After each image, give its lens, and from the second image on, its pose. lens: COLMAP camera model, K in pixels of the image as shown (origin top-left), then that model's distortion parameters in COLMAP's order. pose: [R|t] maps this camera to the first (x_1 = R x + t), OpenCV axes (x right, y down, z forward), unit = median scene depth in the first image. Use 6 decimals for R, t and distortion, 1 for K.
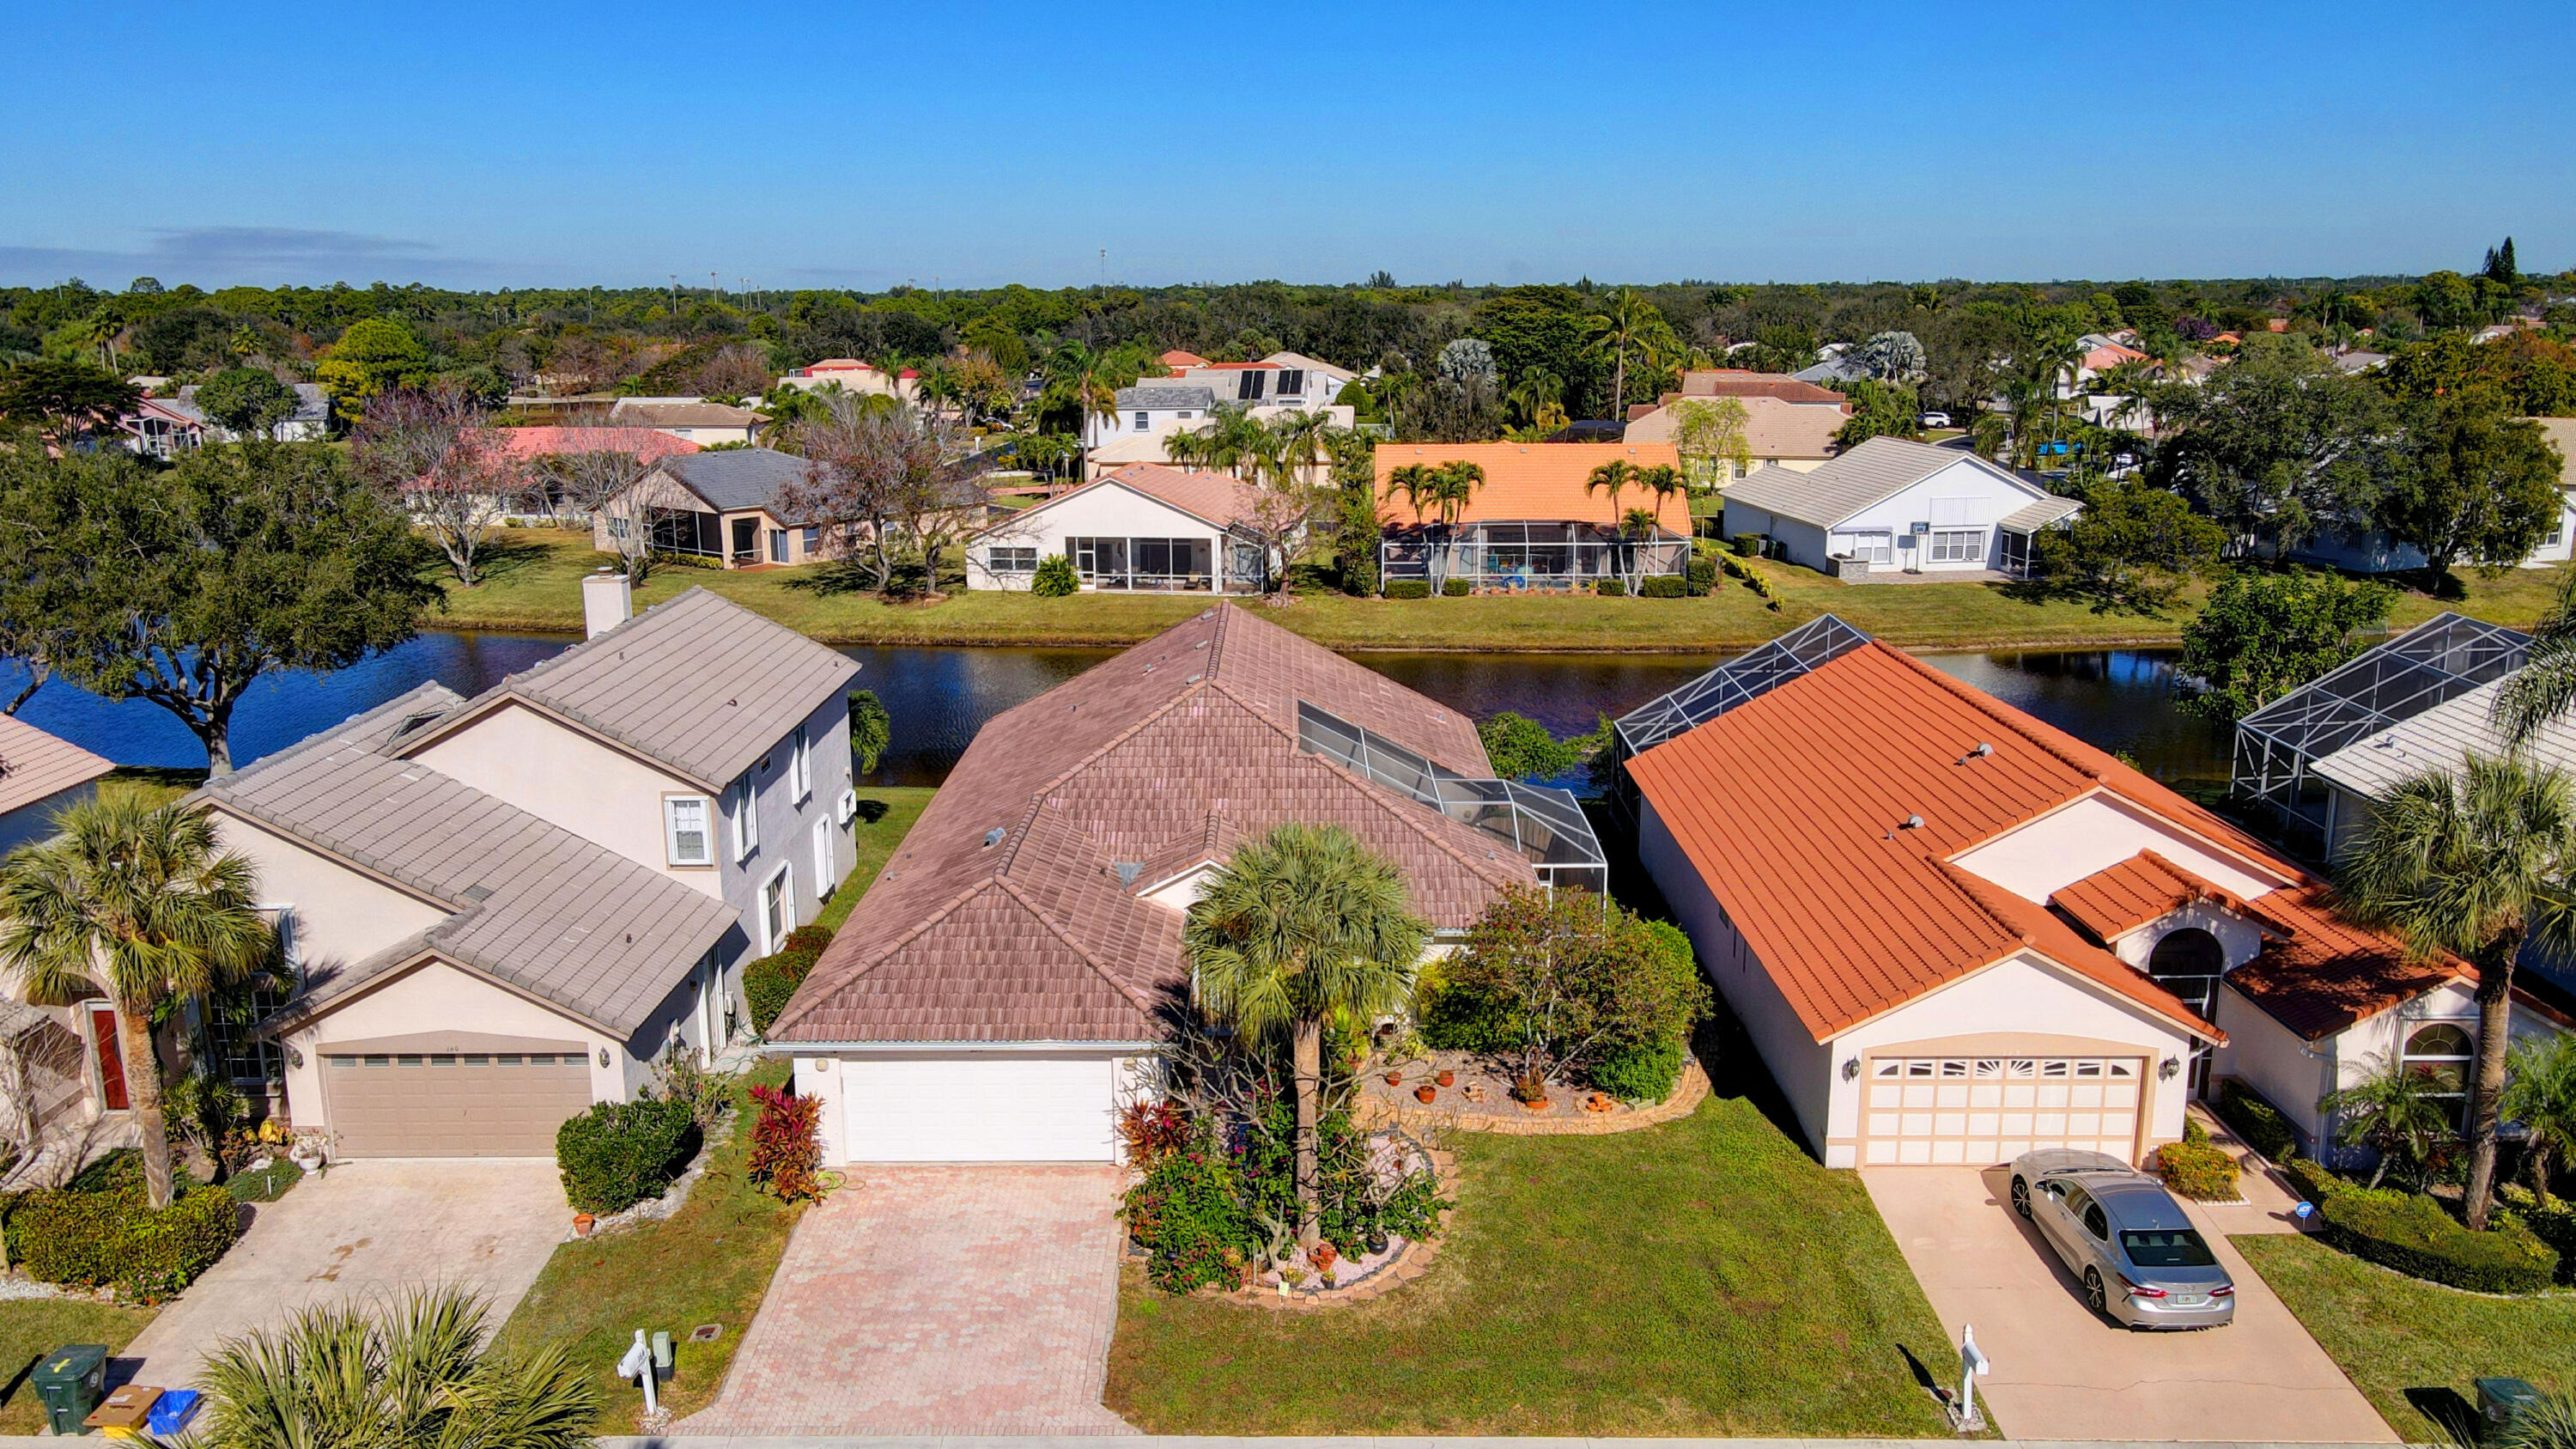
lens RADIAL K [[1918.6, 0, 1288.0], [0, 1918.6, 724.5], [0, 0, 1]] dist [-0.007043, 0.036869]
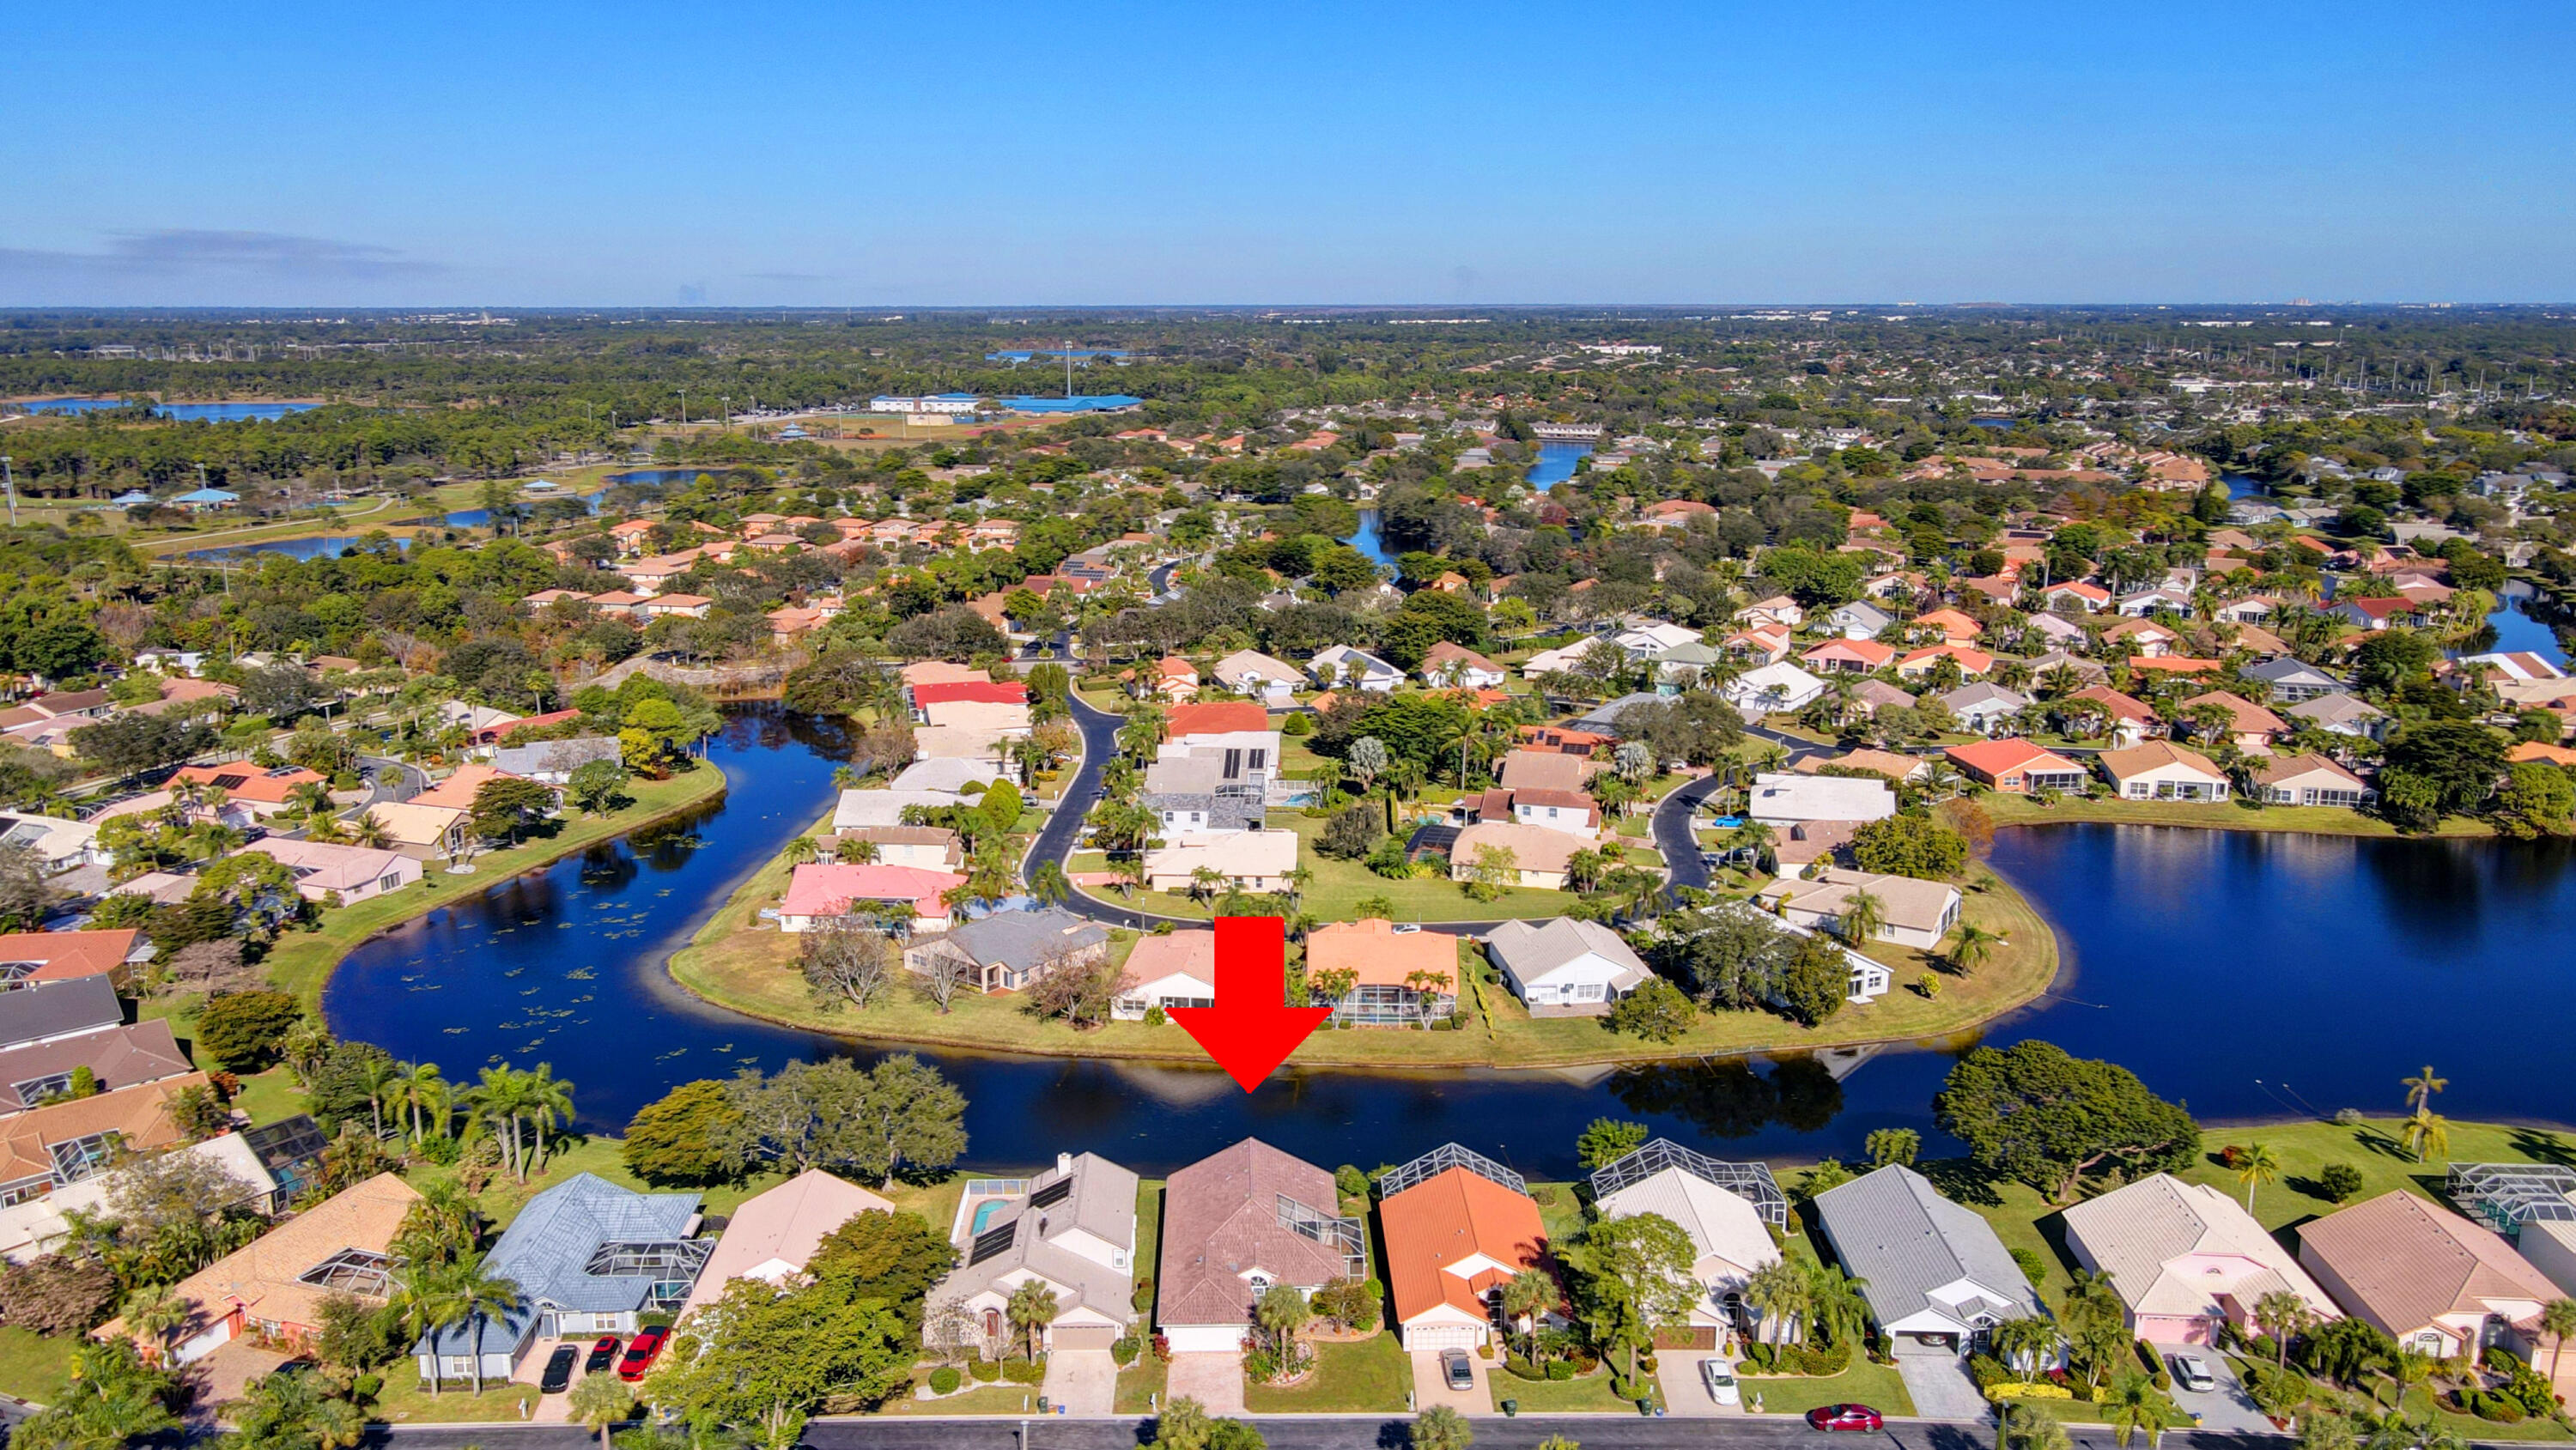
lens RADIAL K [[1918.1, 0, 1288.0], [0, 1918.1, 725.0], [0, 0, 1]] dist [-0.007043, 0.036869]
pose [[0.999640, 0.001748, 0.026770, -0.095089], [-0.001650, 0.999992, -0.003672, -1.143702], [-0.026776, 0.003626, 0.999635, -3.260193]]
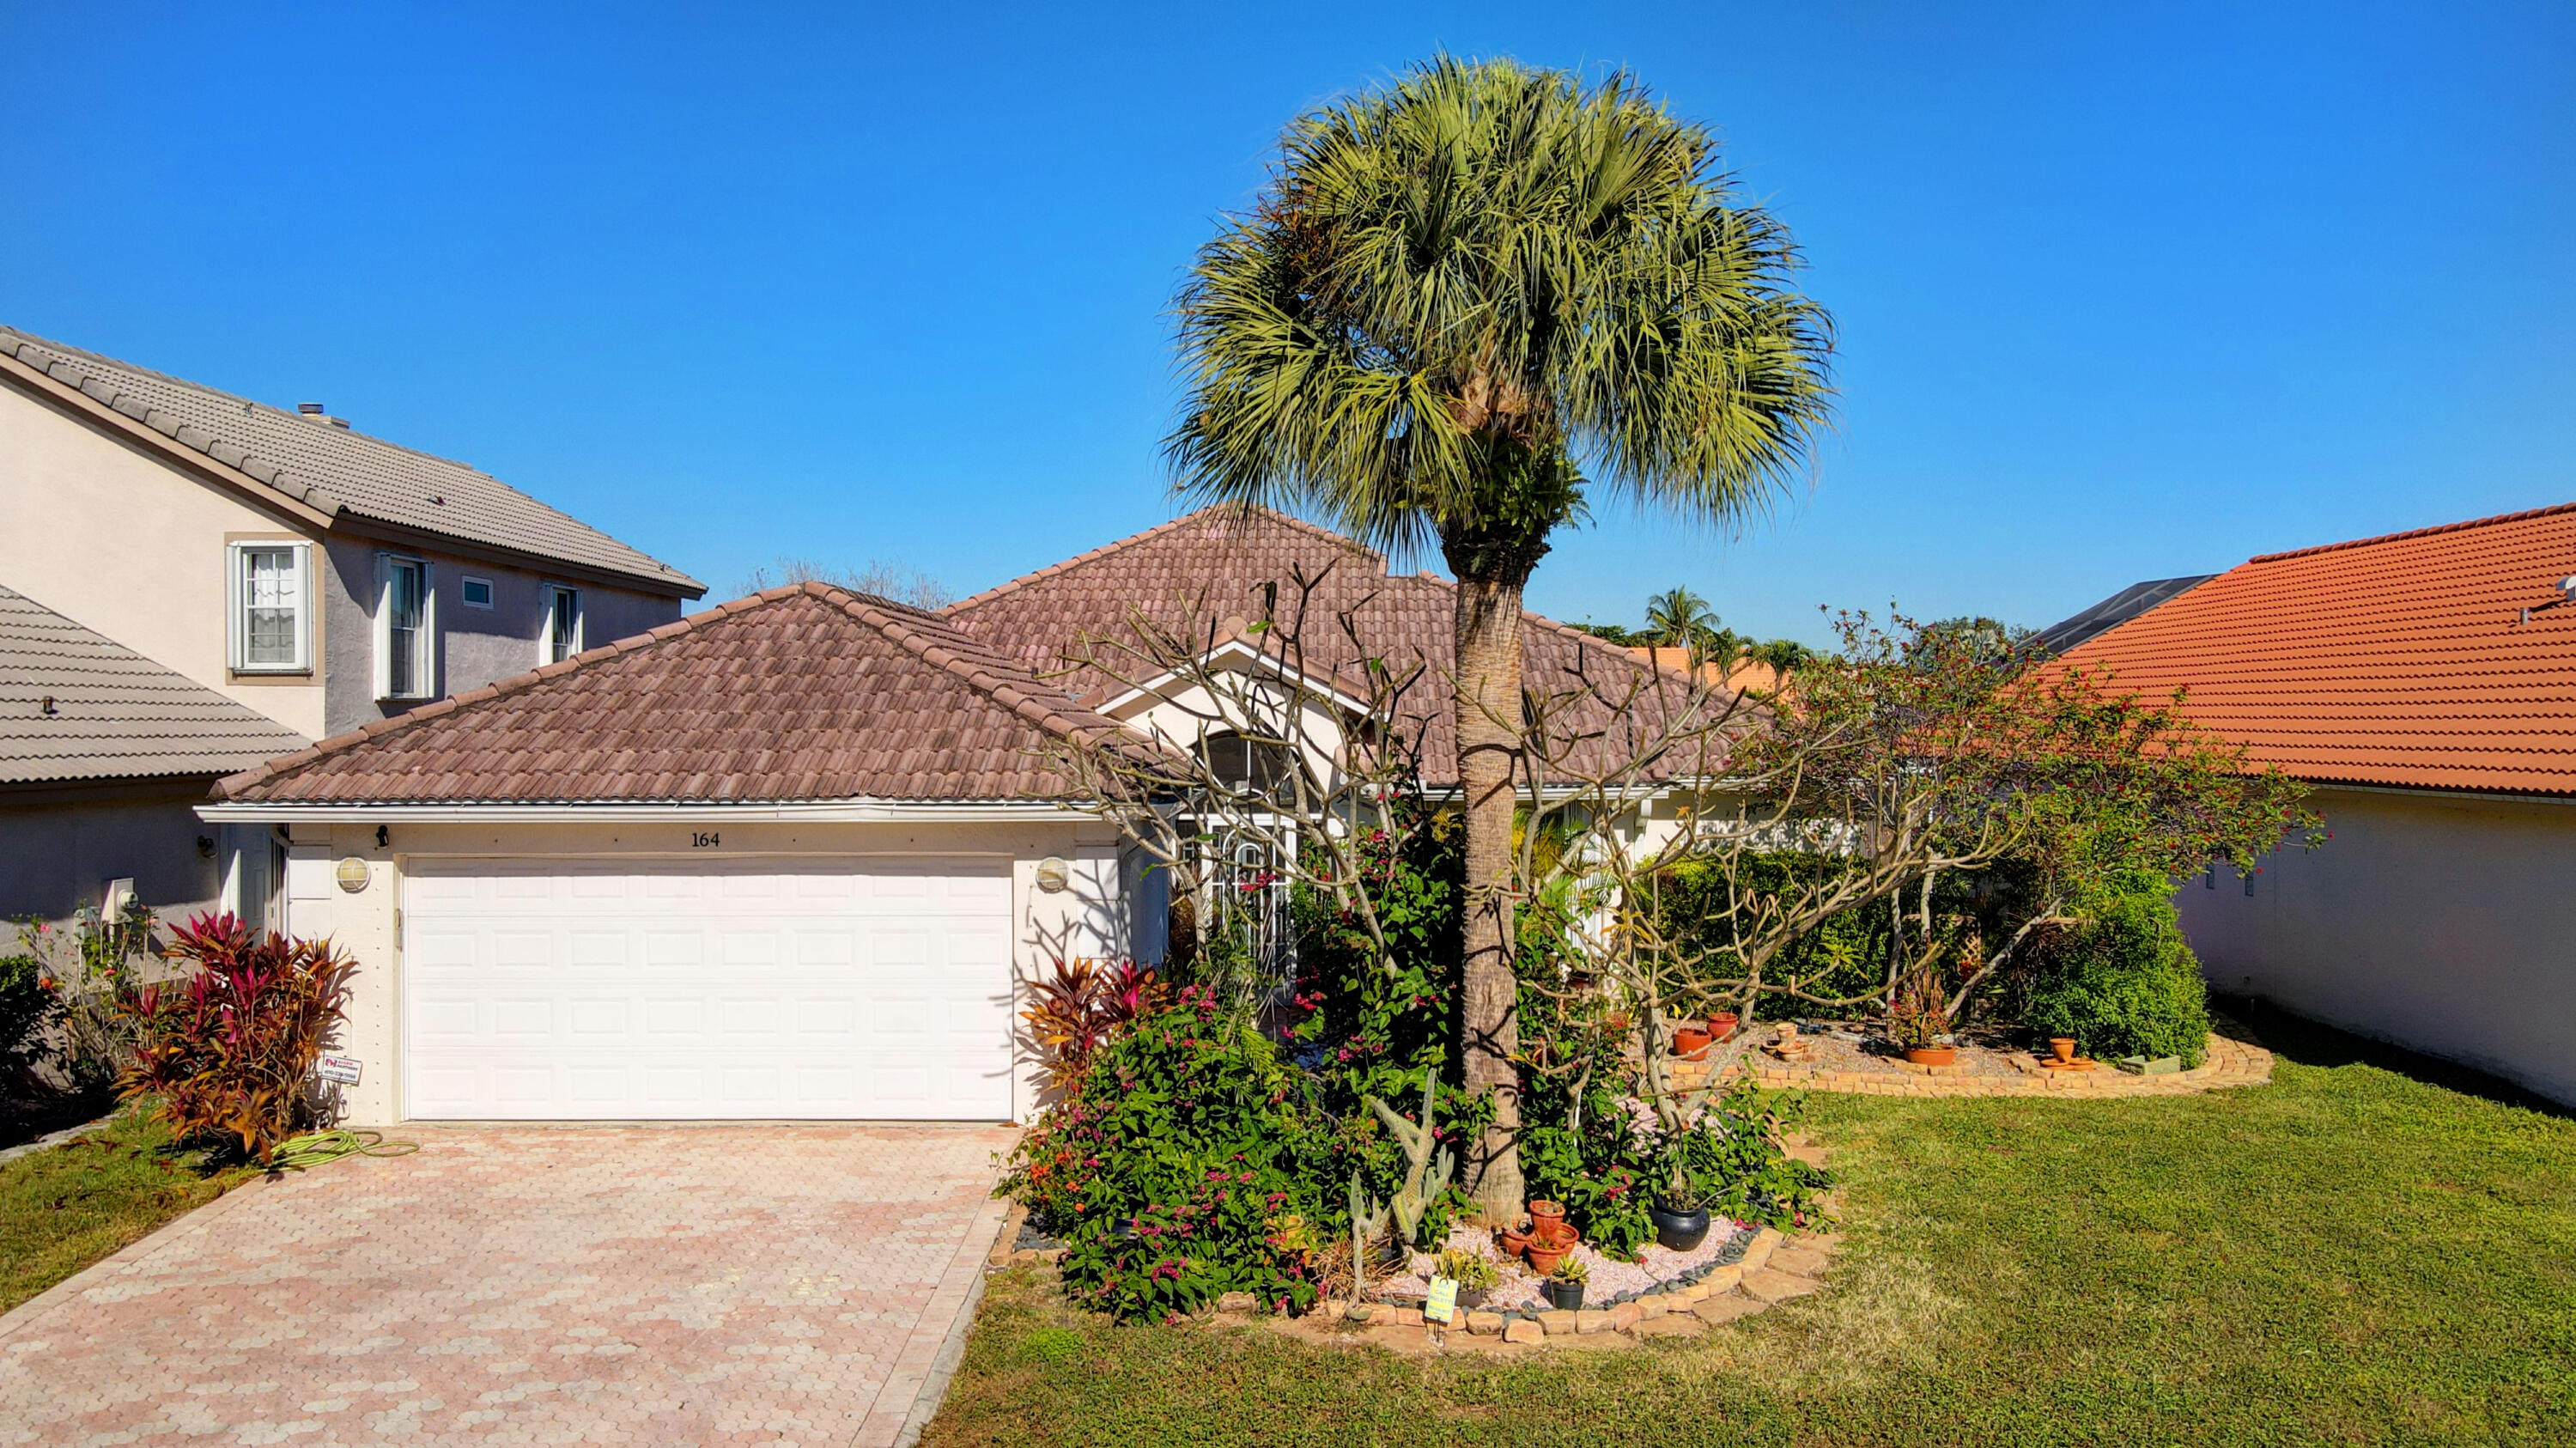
lens RADIAL K [[1918.5, 0, 1288.0], [0, 1918.5, 724.0], [0, 0, 1]] dist [-0.007043, 0.036869]
pose [[0.999930, 0.002339, -0.011596, -0.023082], [-0.004819, 0.975783, -0.218689, 0.233085], [0.010804, 0.218729, 0.975726, 0.552811]]
